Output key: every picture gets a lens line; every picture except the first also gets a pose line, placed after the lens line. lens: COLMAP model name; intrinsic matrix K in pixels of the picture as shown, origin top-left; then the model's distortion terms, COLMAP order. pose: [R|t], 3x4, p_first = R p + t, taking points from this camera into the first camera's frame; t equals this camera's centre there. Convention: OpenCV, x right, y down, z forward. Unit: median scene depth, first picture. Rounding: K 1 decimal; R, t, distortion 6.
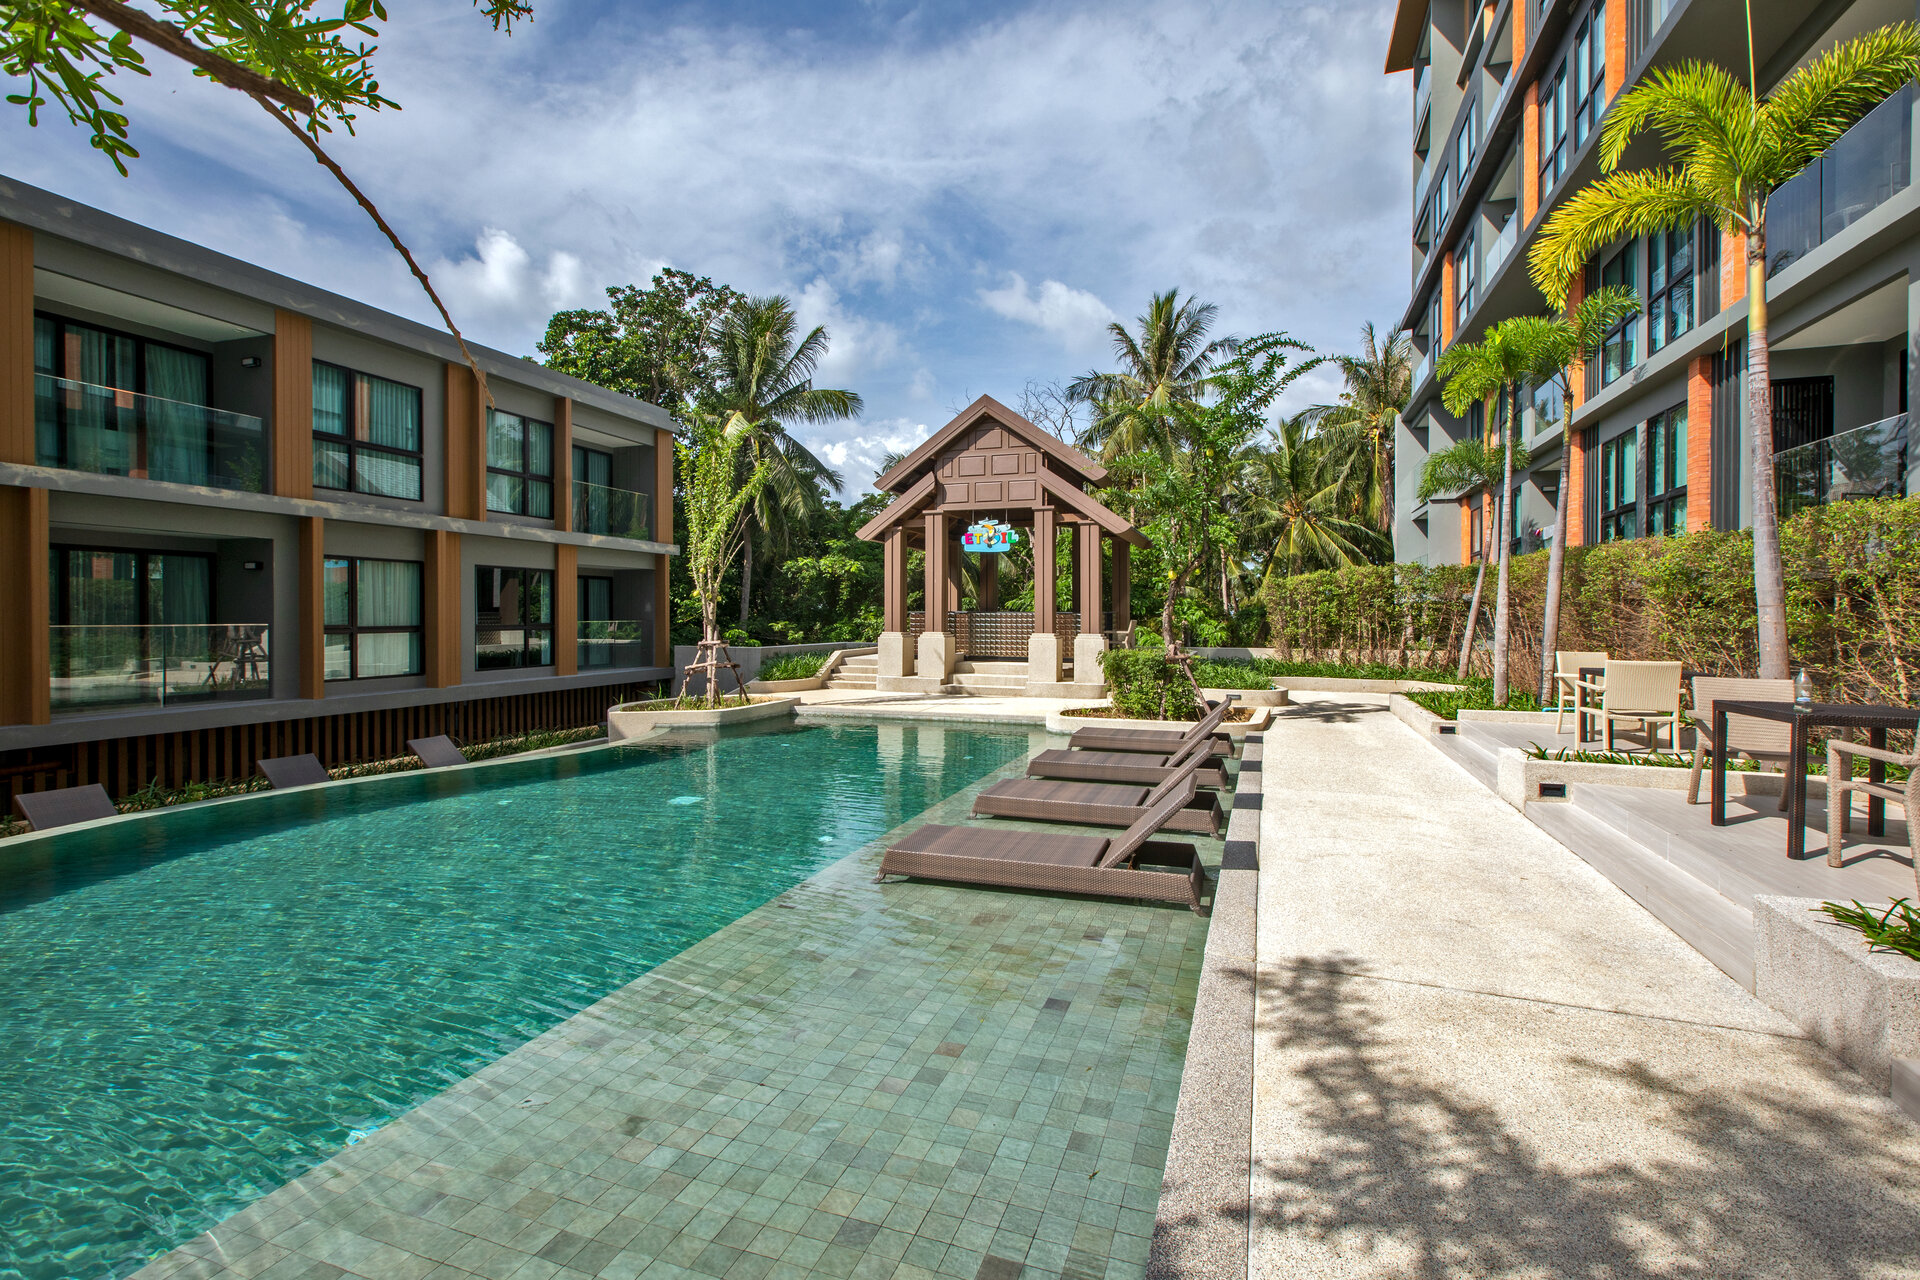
lens RADIAL K [[872.0, 0, 960.5], [0, 872.0, 623.3], [0, 0, 1]] dist [0.000208, 0.000011]
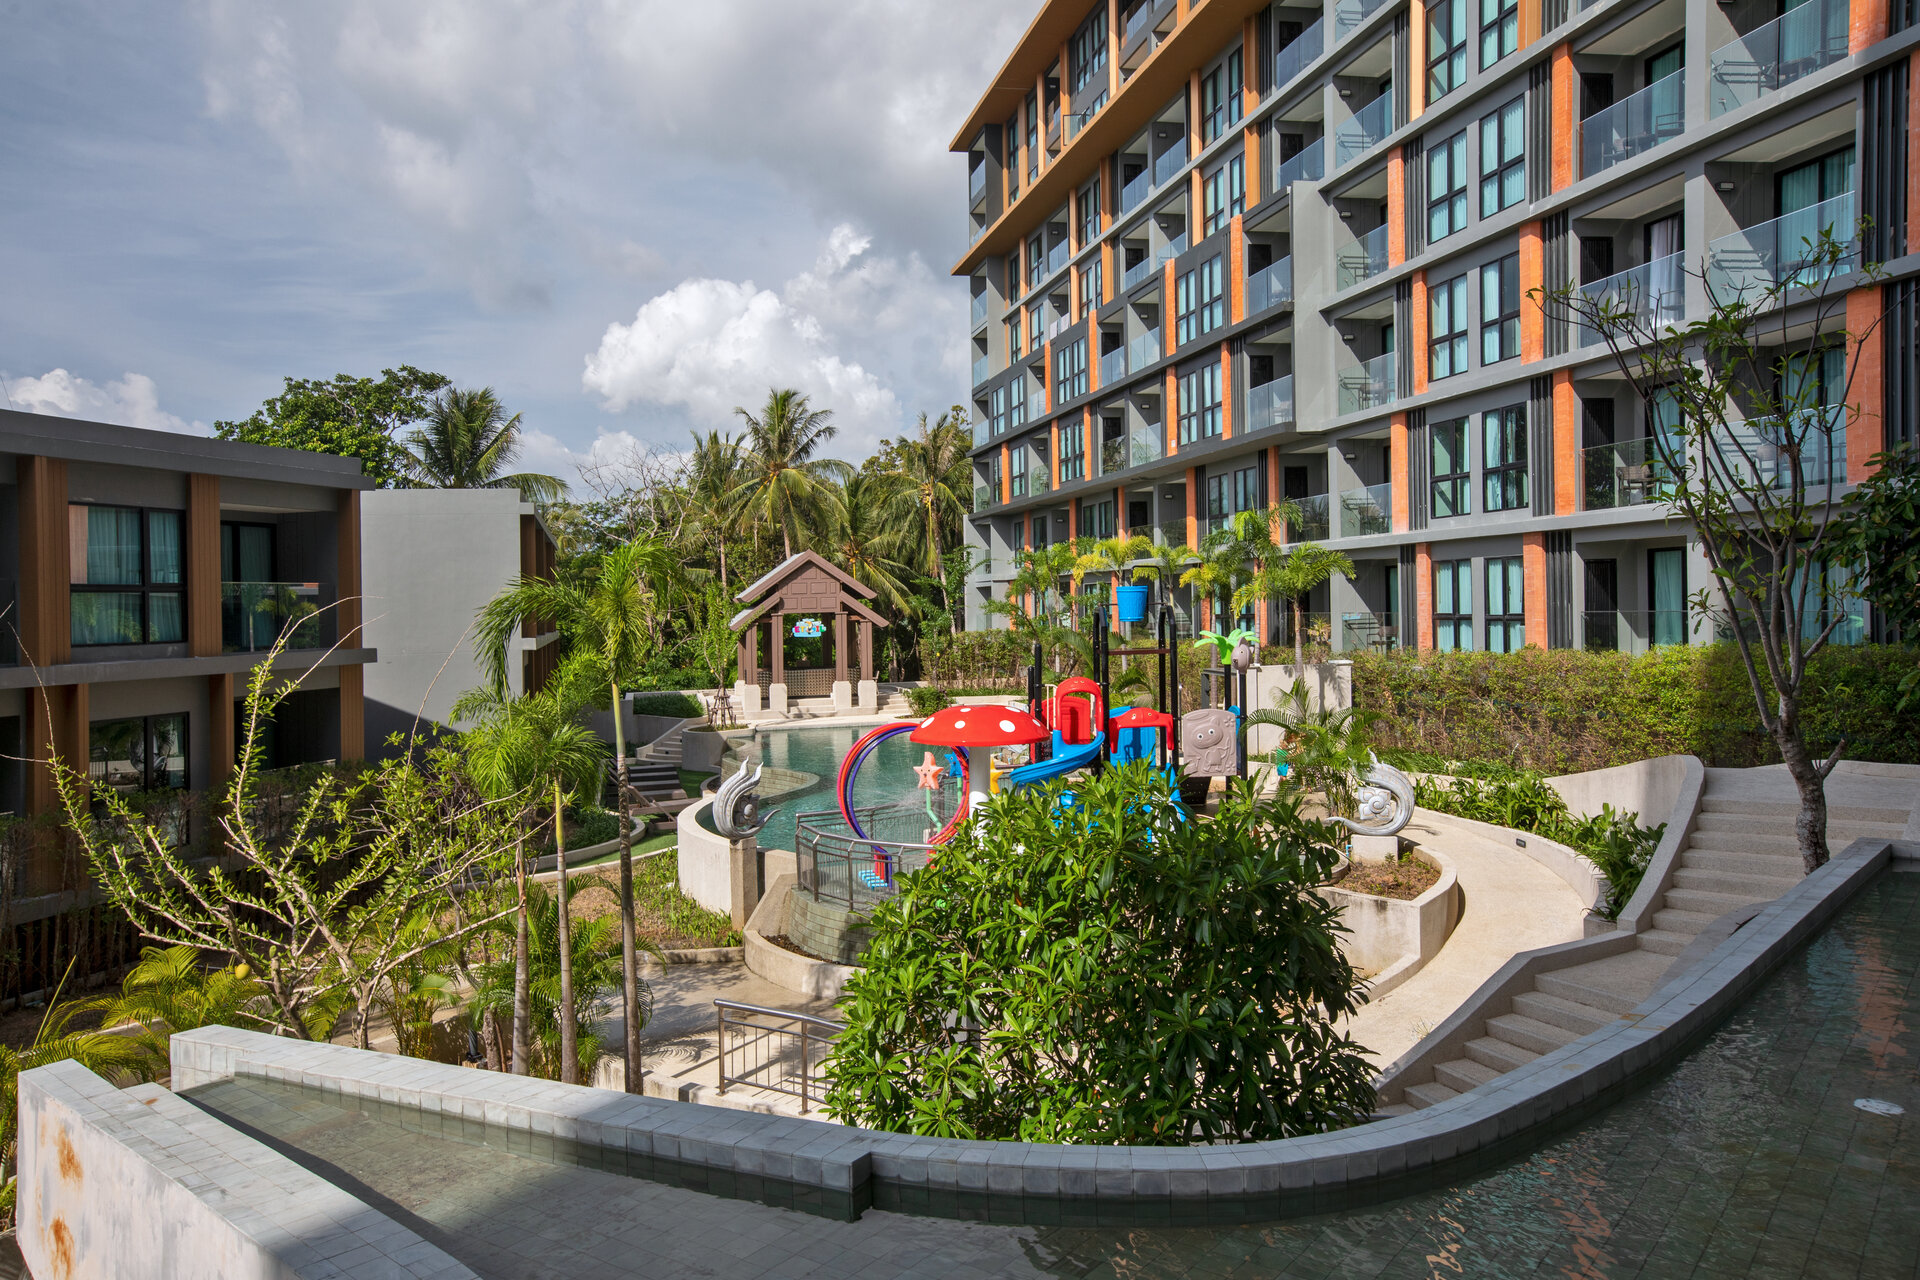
lens RADIAL K [[1496.8, 0, 960.9], [0, 1496.8, 642.8], [0, 0, 1]] dist [0.001403, 0.000002]
pose [[0.845521, -0.033499, 0.532890, -1.324048], [0.029157, 0.999438, 0.016565, -0.109877], [-0.533145, 0.001531, 0.846023, -1.733205]]
